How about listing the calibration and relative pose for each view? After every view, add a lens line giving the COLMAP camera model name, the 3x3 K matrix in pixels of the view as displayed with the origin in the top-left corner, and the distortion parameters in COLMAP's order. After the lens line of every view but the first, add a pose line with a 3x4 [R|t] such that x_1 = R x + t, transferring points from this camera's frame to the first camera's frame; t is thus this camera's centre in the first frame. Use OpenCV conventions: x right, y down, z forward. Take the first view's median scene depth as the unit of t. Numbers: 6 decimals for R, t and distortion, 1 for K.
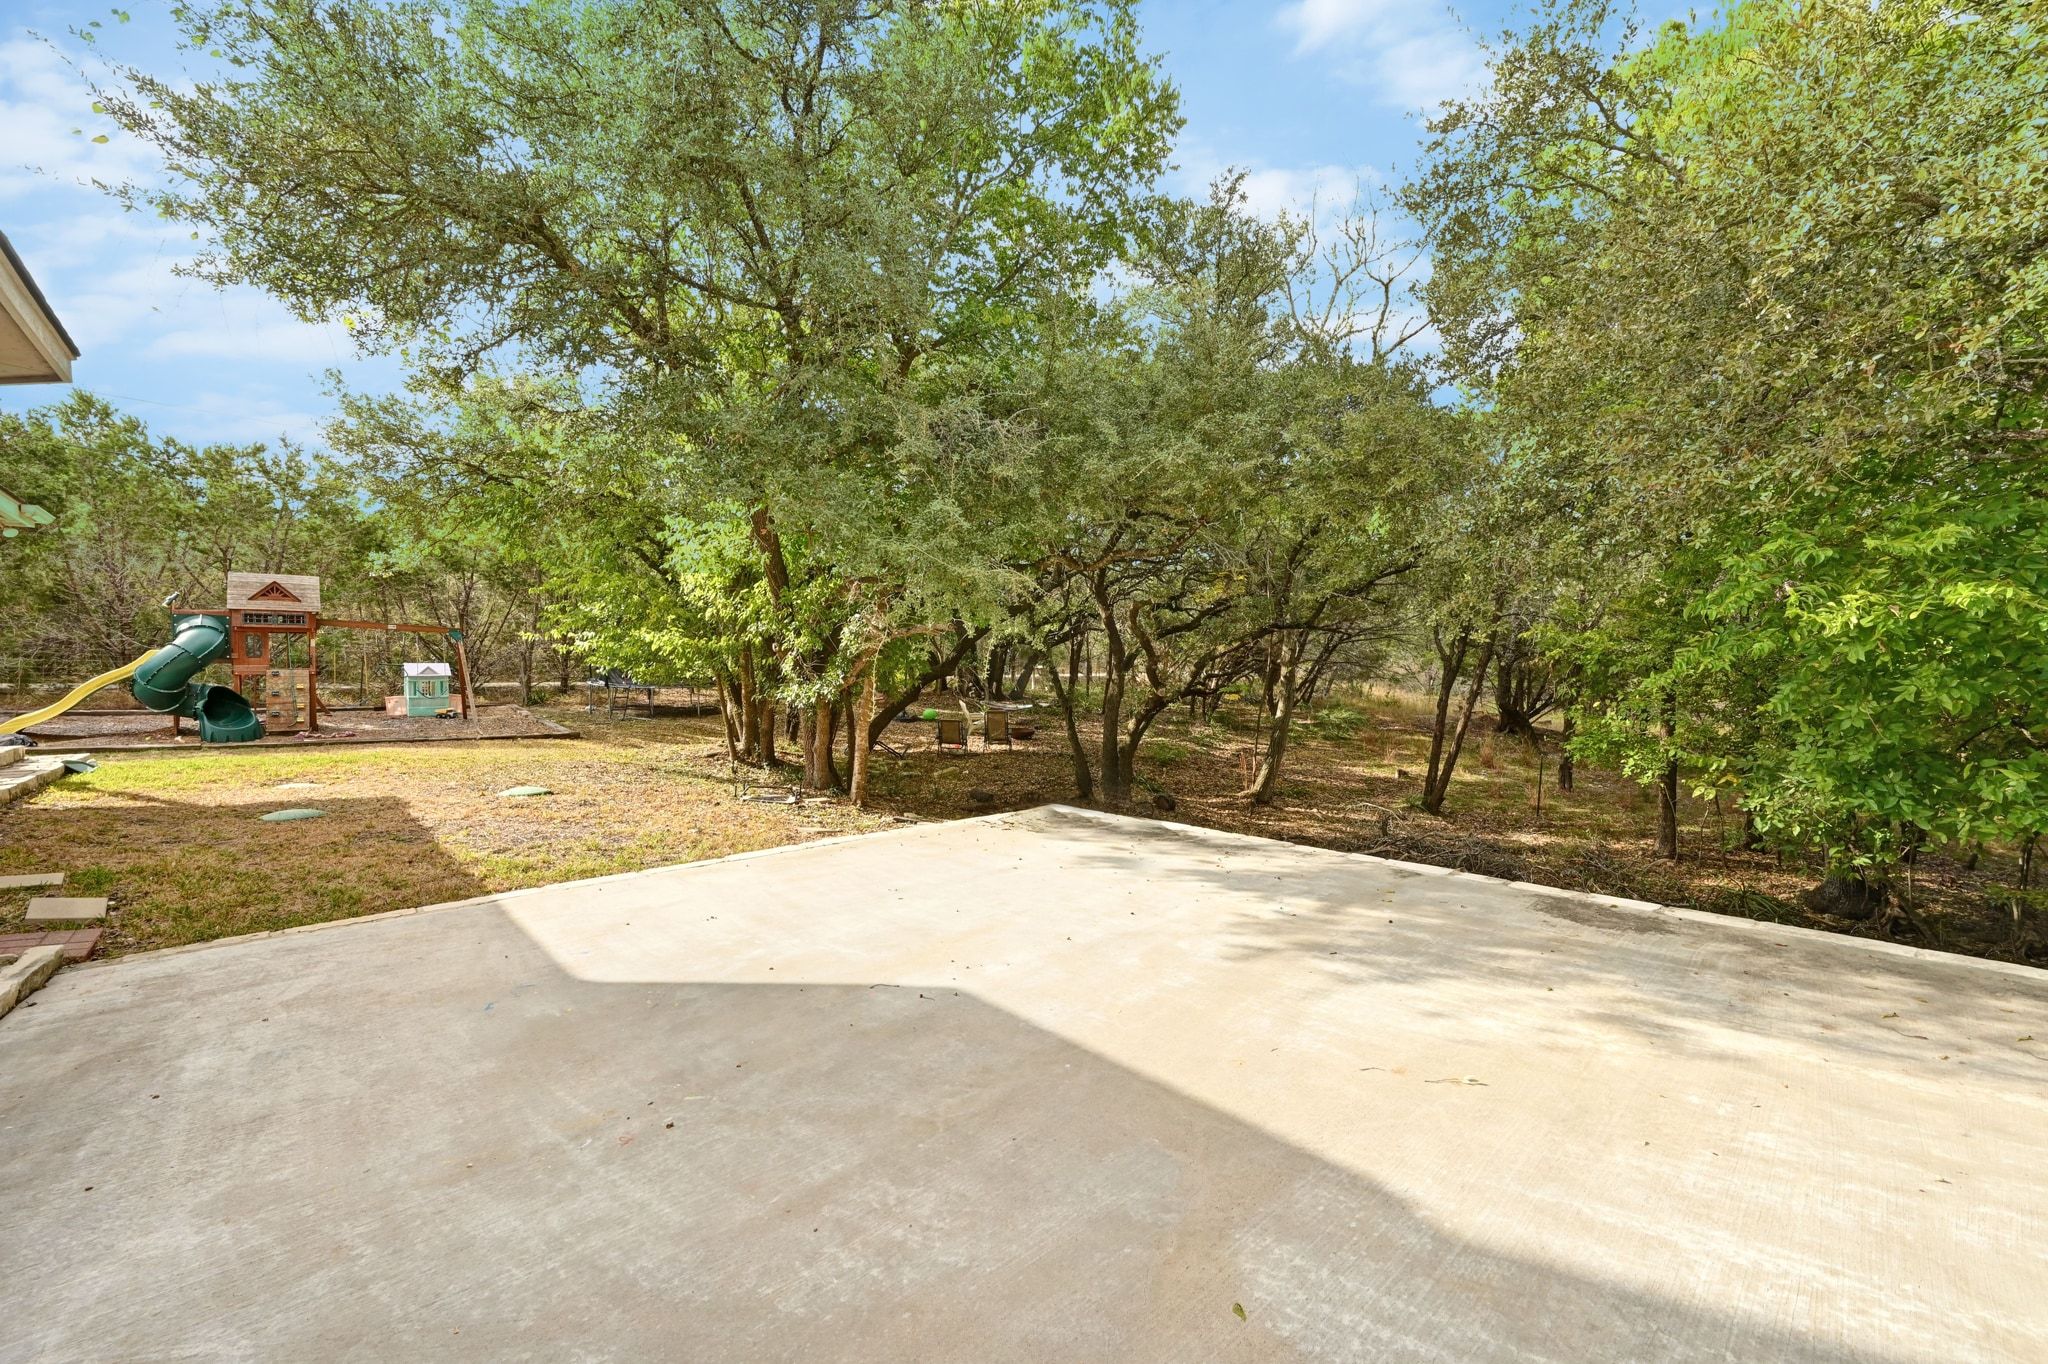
lens RADIAL K [[808.0, 0, 1019.7], [0, 808.0, 678.4], [0, 0, 1]] dist [-0.000887, -0.000253]
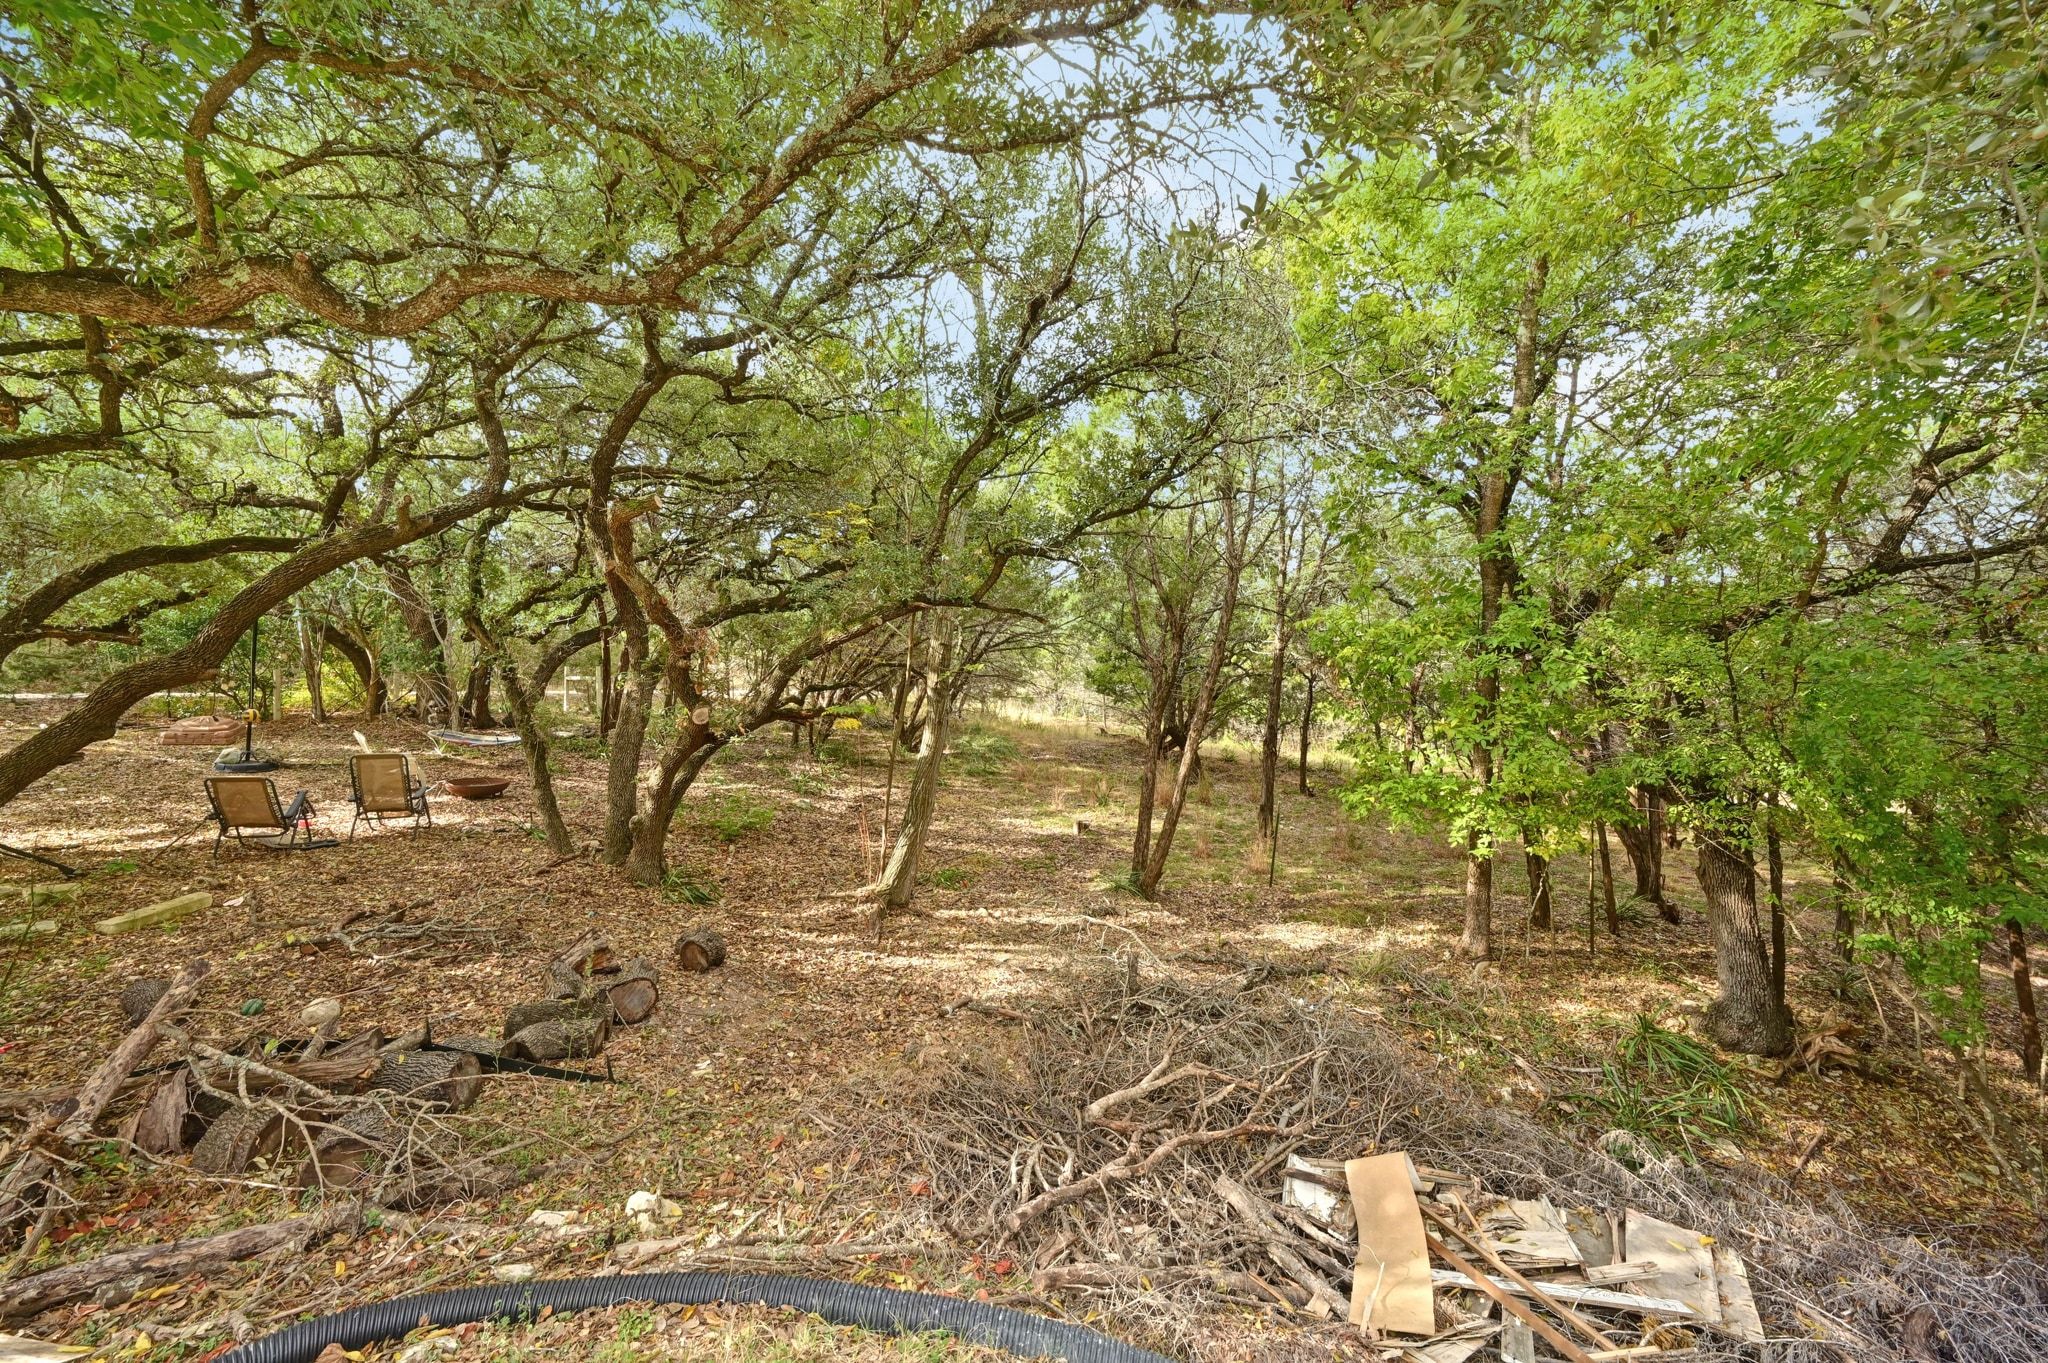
lens RADIAL K [[808.0, 0, 1028.0], [0, 808.0, 683.0], [0, 0, 1]] dist [-0.000887, -0.000253]
pose [[0.891558, 0.013881, 0.452694, 0.098750], [-0.004399, 0.999748, -0.021992, 0.005503], [-0.452886, 0.017615, 0.891395, 0.362171]]
